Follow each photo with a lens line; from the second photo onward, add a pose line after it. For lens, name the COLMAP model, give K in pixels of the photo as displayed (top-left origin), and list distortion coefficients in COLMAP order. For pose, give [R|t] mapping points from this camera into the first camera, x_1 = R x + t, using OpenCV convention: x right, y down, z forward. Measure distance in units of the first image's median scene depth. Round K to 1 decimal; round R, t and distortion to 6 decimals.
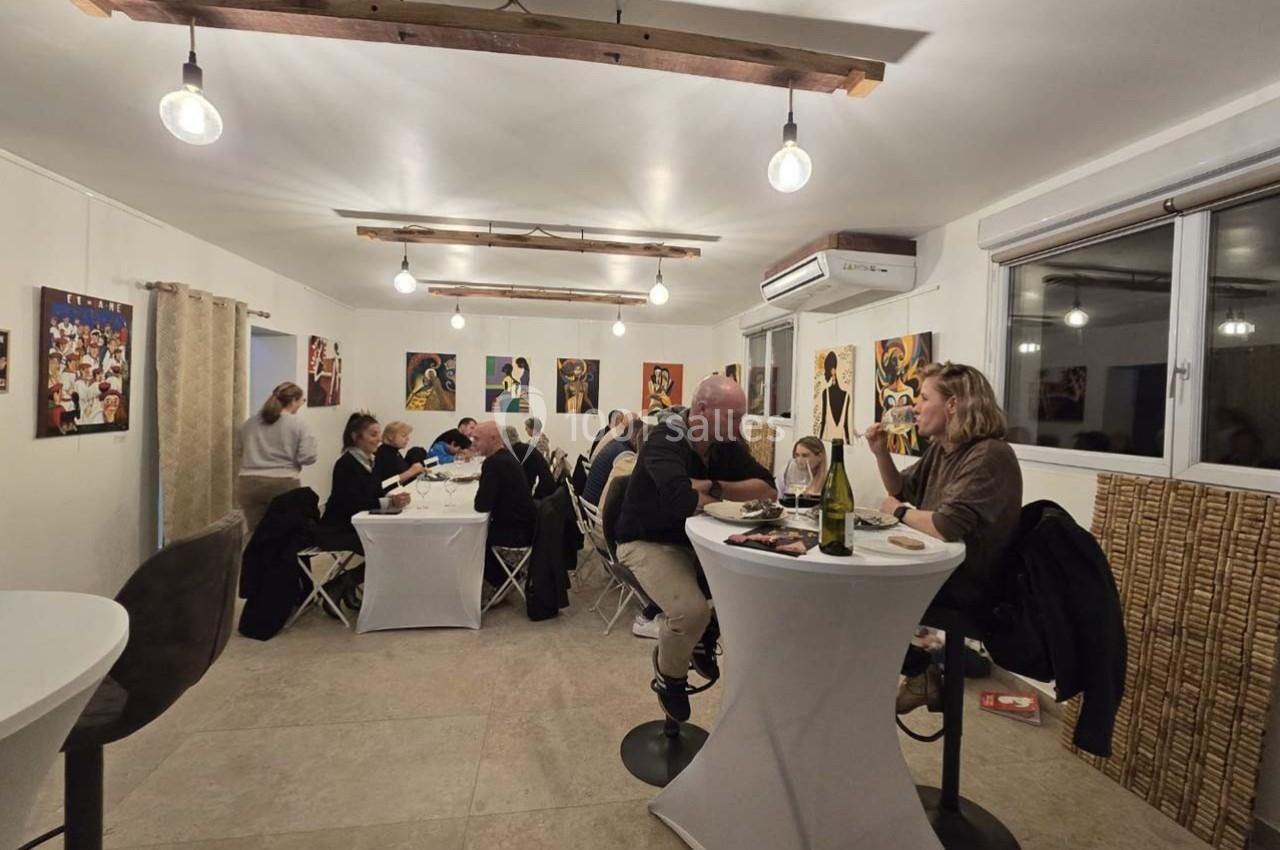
lens RADIAL K [[526.8, 0, 635.8], [0, 526.8, 409.0], [0, 0, 1]] dist [-0.001250, 0.000053]
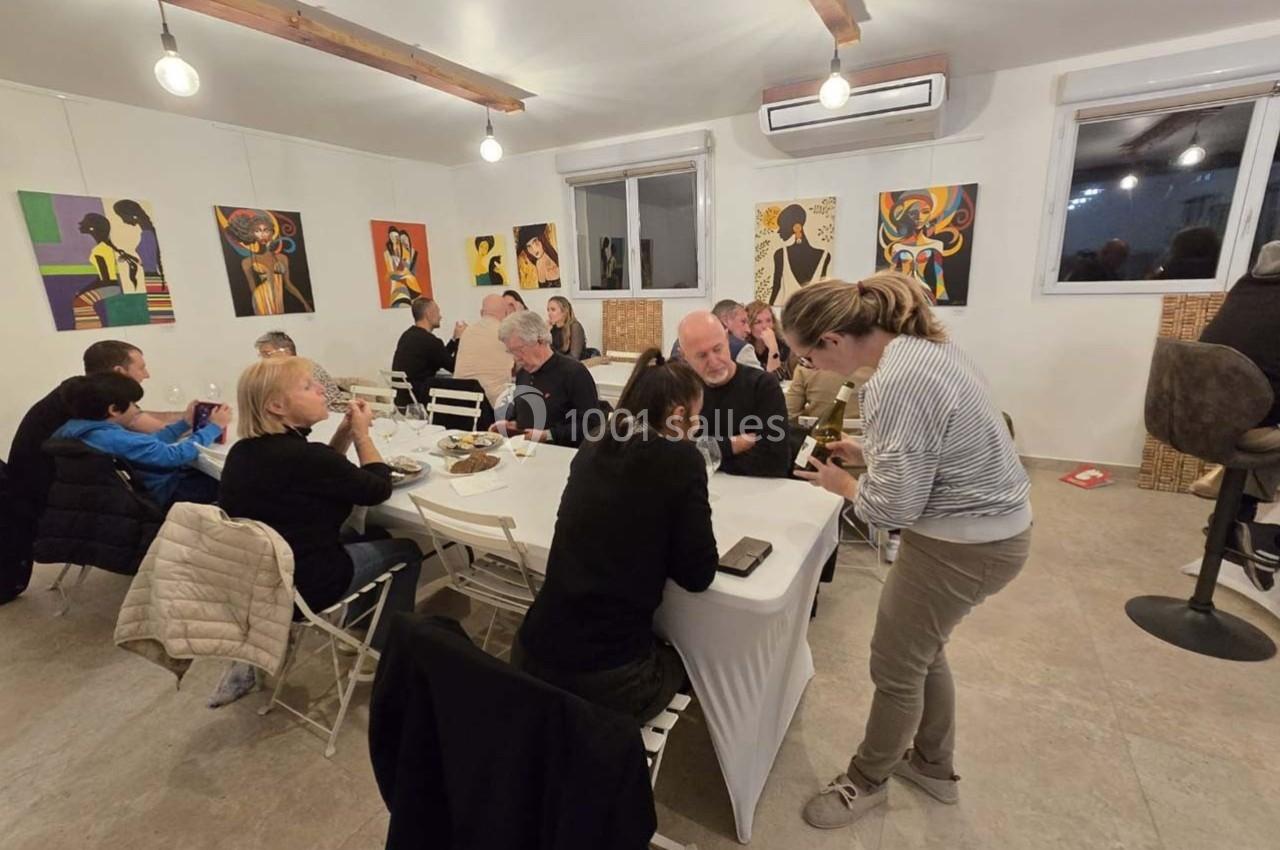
lens RADIAL K [[561.9, 0, 640.0], [0, 561.9, 425.0], [0, 0, 1]] dist [0.000578, -0.000036]
pose [[0.615564, -0.246628, 0.748502, -0.707760], [0.066473, 0.962635, 0.262517, -0.019356], [-0.785278, -0.111841, 0.608958, 0.685953]]
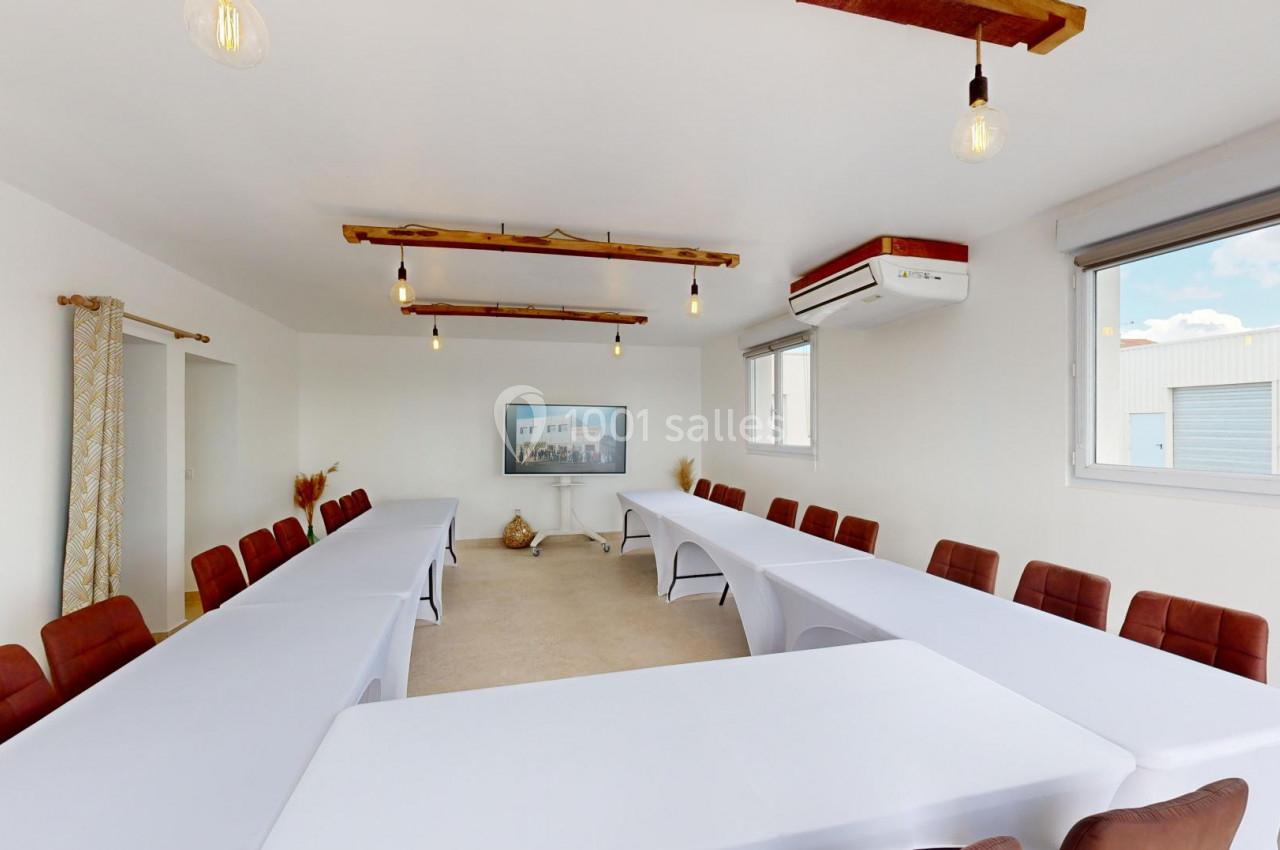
lens RADIAL K [[561.9, 0, 640.0], [0, 561.9, 425.0], [0, 0, 1]] dist [0.000578, -0.000036]
pose [[0.995211, -0.029556, 0.093178, -0.123280], [0.031853, 0.999222, -0.023256, -0.003641], [-0.092418, 0.026112, 0.995378, 0.080011]]
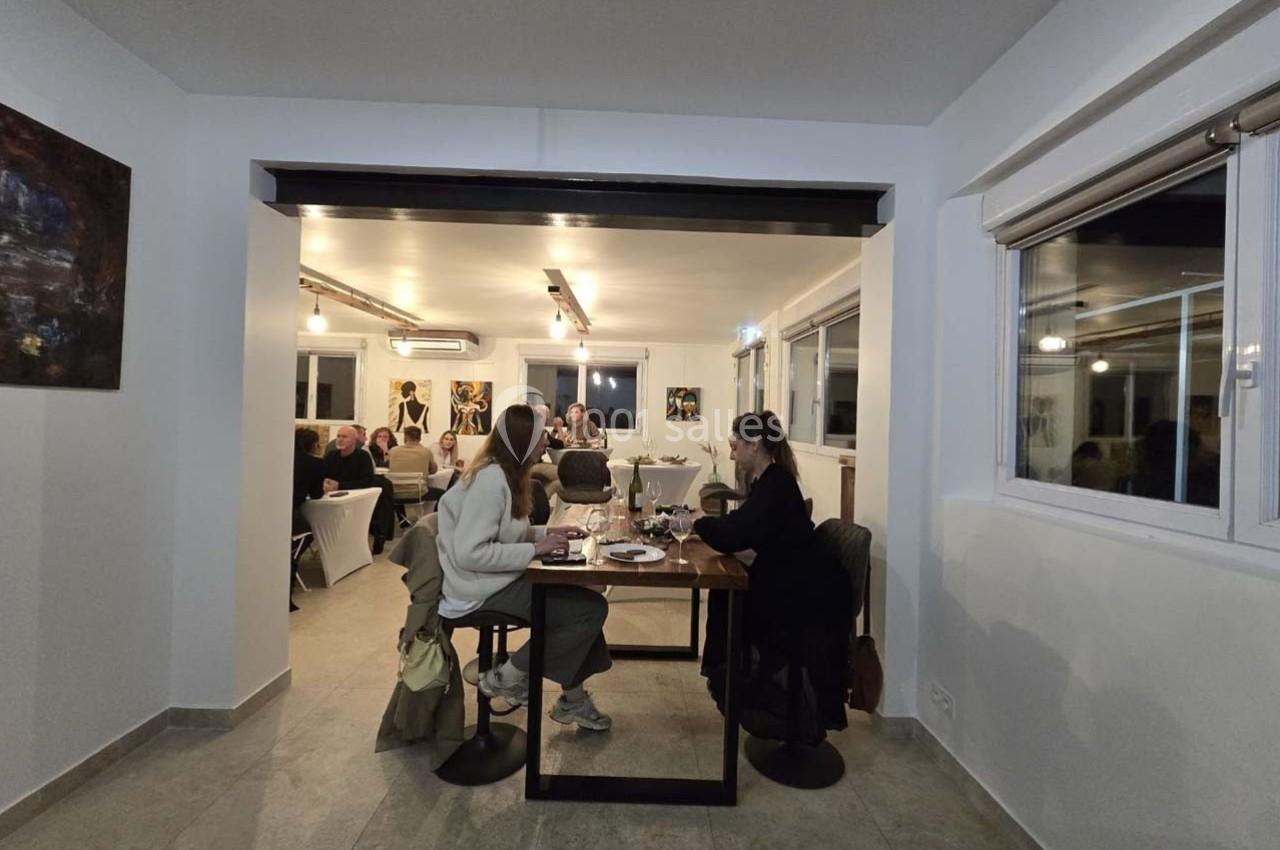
lens RADIAL K [[526.8, 0, 635.8], [0, 526.8, 409.0], [0, 0, 1]] dist [-0.001250, 0.000053]
pose [[0.135027, -0.008165, 0.990808, -1.480382], [-0.005960, 0.999941, 0.009052, -0.044083], [-0.990824, -0.007128, 0.134970, 0.027969]]
